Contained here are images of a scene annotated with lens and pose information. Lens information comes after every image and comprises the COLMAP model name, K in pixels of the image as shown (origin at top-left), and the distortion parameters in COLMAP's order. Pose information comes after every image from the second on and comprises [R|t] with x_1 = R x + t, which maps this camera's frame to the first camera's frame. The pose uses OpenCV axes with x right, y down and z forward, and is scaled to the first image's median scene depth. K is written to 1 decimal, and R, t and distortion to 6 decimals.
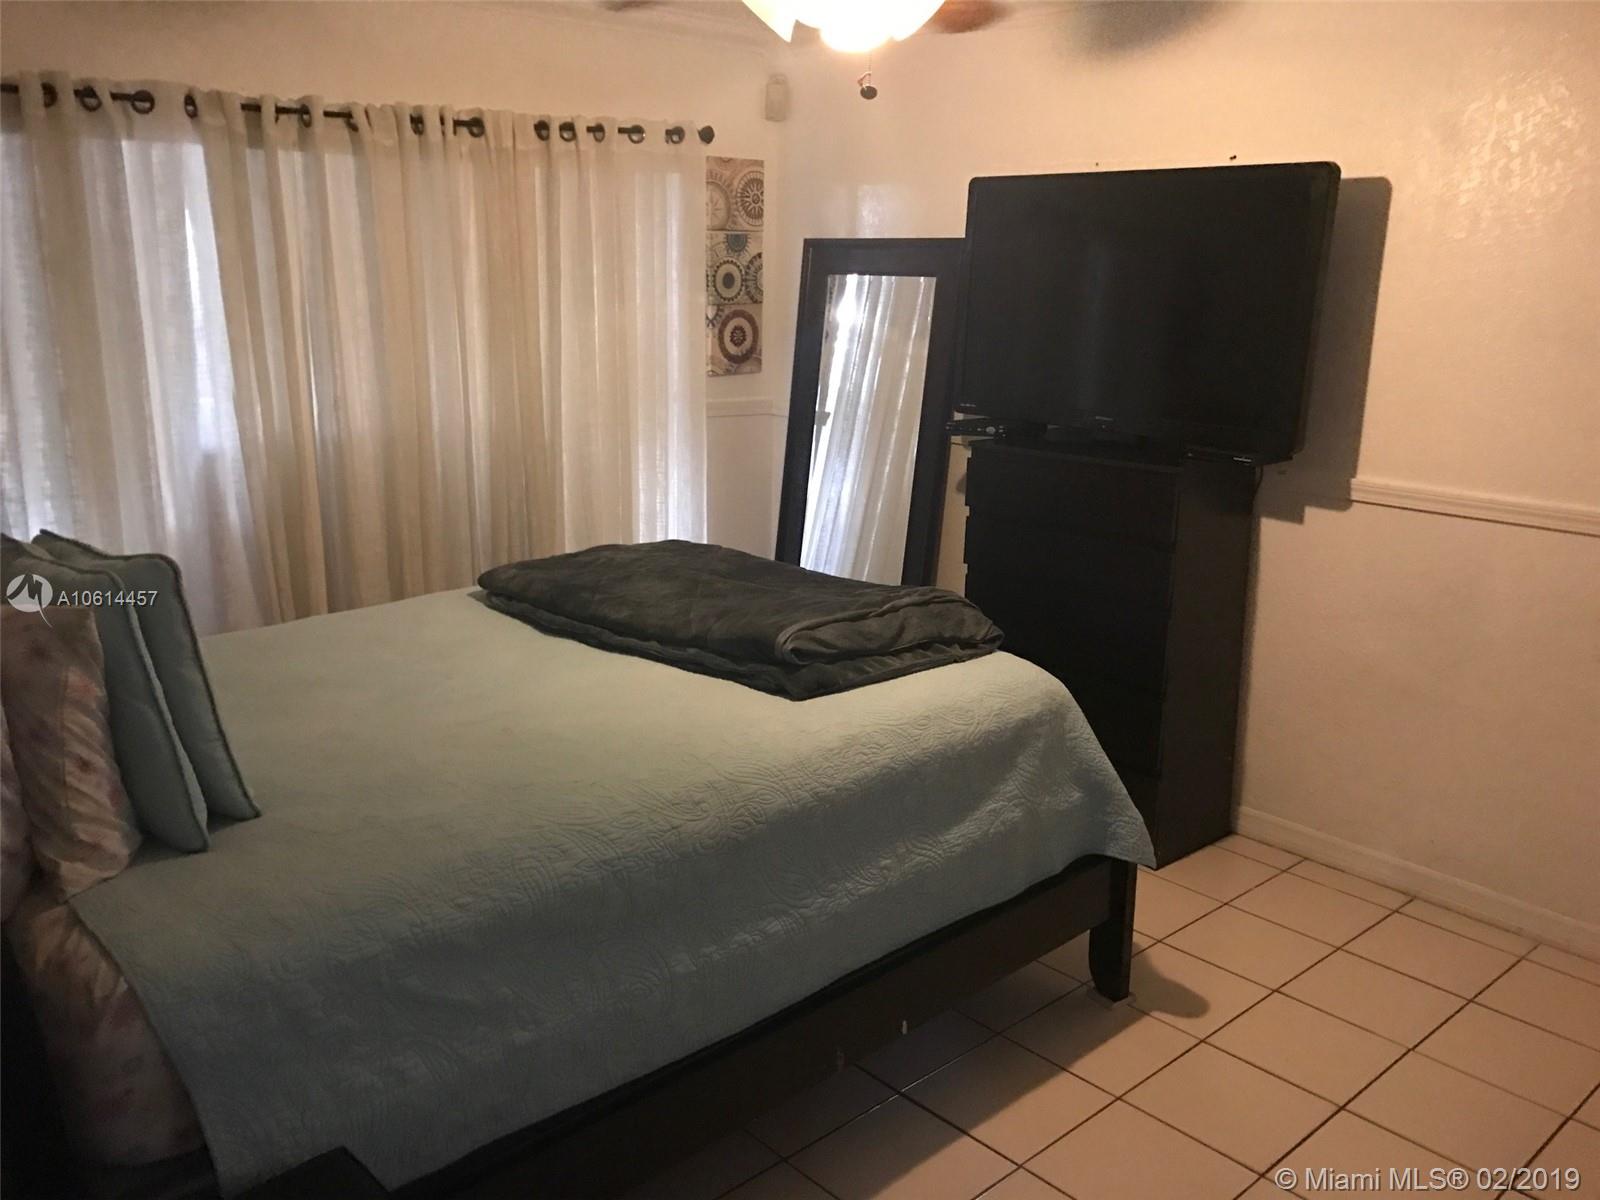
lens RADIAL K [[1310.1, 0, 803.3], [0, 1310.1, 604.5], [0, 0, 1]] dist [0.038780, -0.028285]
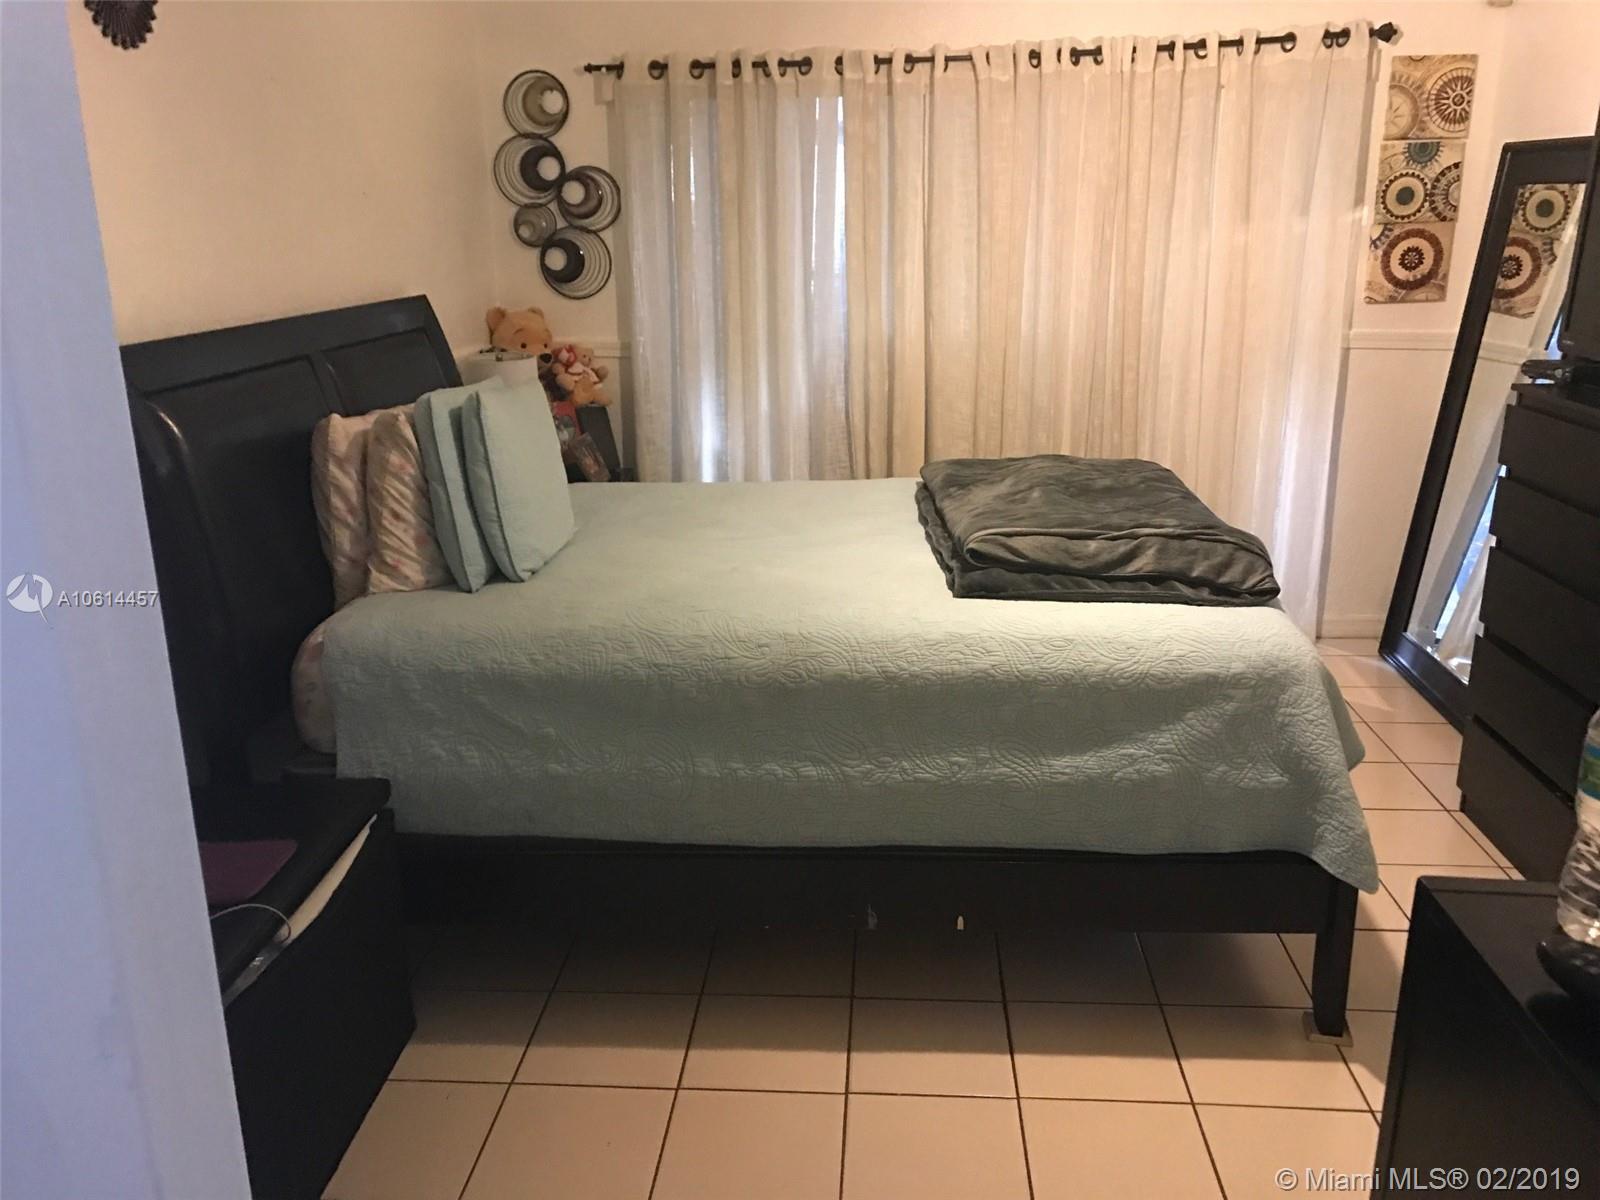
lens RADIAL K [[1310.1, 0, 792.4], [0, 1310.1, 585.6], [0, 0, 1]] dist [0.038780, -0.028285]
pose [[0.694756, 0.182541, -0.695696, 0.535769], [-0.159033, 0.982305, 0.098925, -0.015698], [0.701443, 0.041910, 0.711492, 0.133151]]
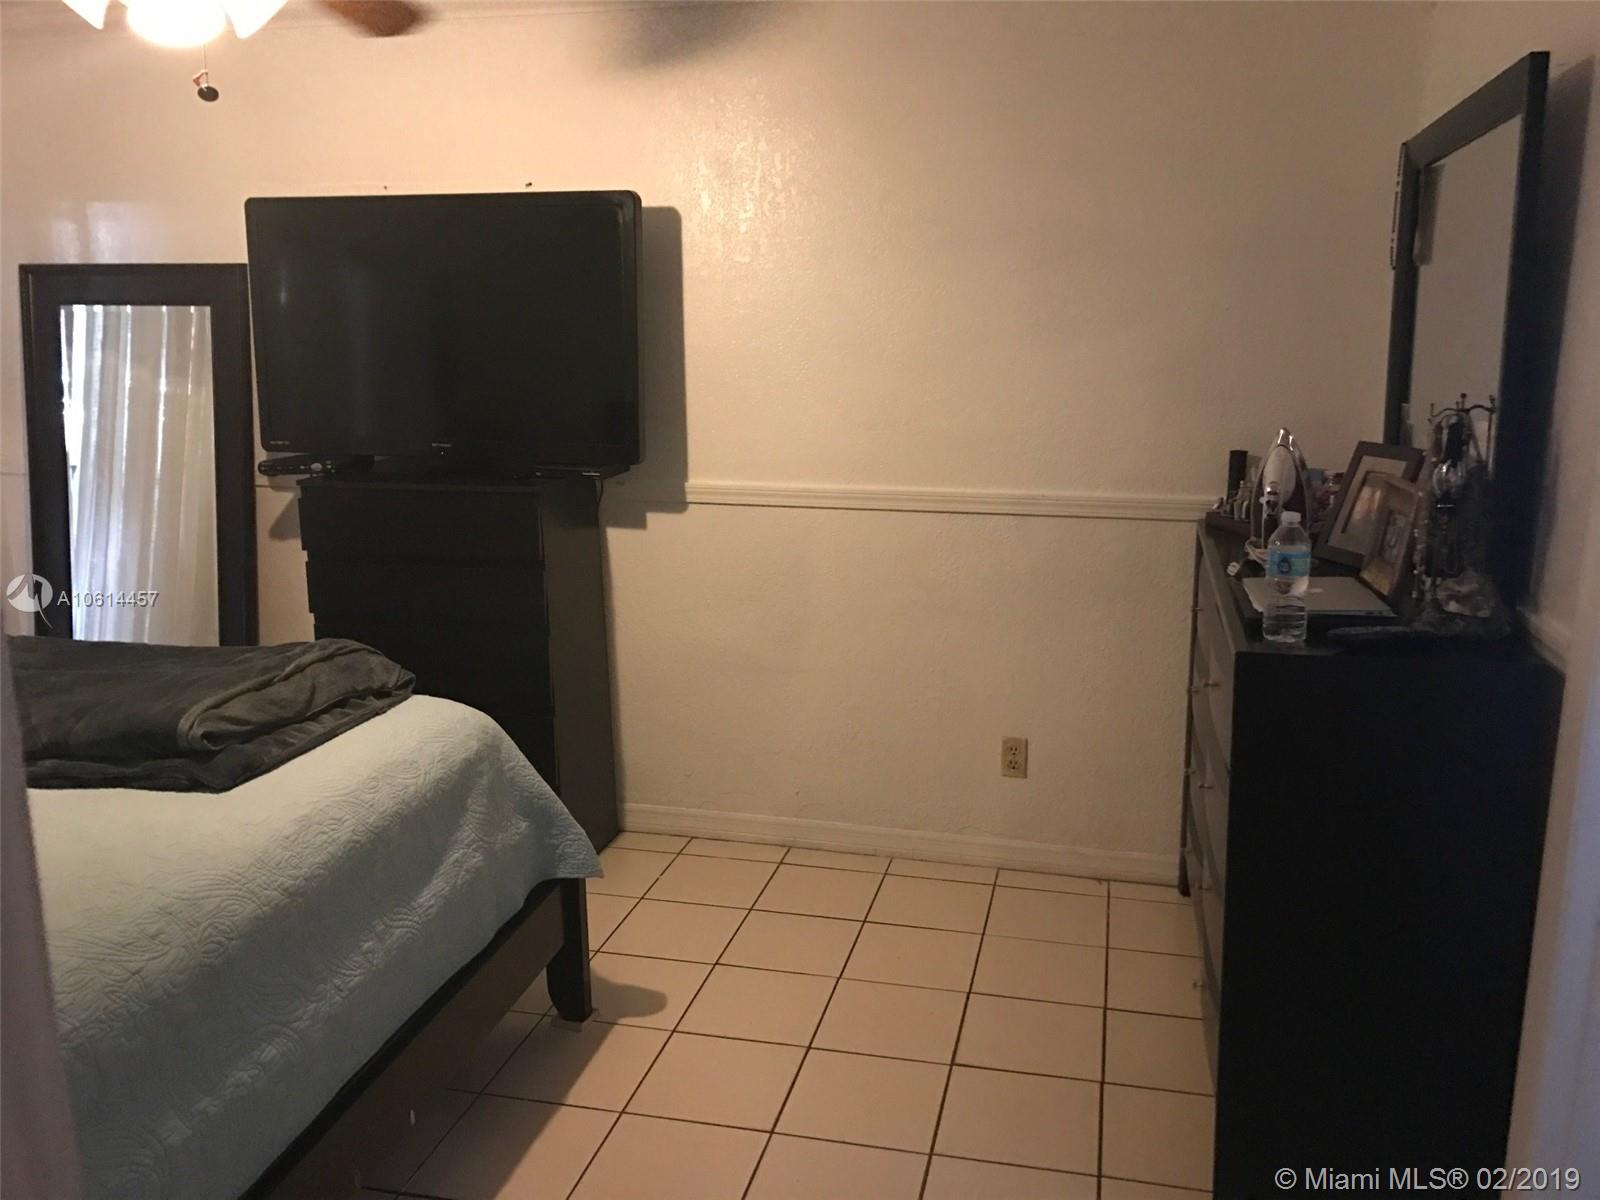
lens RADIAL K [[1310.1, 0, 794.7], [0, 1310.1, 602.1], [0, 0, 1]] dist [0.038780, -0.028285]
pose [[0.834477, -0.142068, 0.532414, -0.113535], [0.154348, 0.987779, 0.021661, -0.008728], [-0.528985, 0.064101, 0.846207, 0.050629]]
